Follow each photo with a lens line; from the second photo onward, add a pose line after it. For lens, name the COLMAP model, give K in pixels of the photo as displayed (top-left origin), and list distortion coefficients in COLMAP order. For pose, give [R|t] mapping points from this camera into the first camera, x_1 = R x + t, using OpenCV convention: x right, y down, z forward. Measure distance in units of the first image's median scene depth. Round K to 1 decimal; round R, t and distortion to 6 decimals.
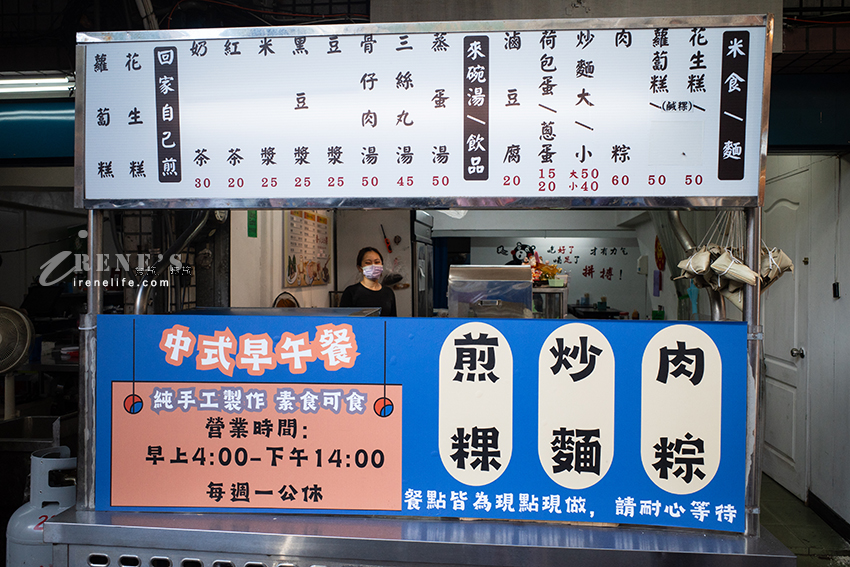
lens RADIAL K [[696.5, 0, 425.0], [0, 696.5, 283.5], [0, 0, 1]] dist [-0.035065, 0.002506]
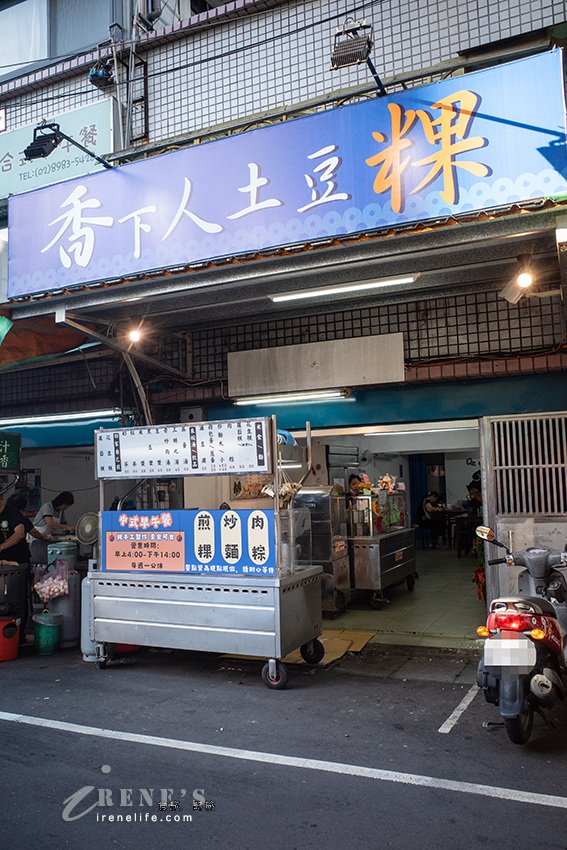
lens RADIAL K [[696.5, 0, 283.5], [0, 696.5, 425.0], [0, 0, 1]] dist [-0.035065, 0.002506]
pose [[0.943214, -0.062700, -0.326216, 1.515505], [0.031673, 0.994526, -0.099571, -0.008131], [0.330673, 0.083584, 0.940037, -1.953336]]
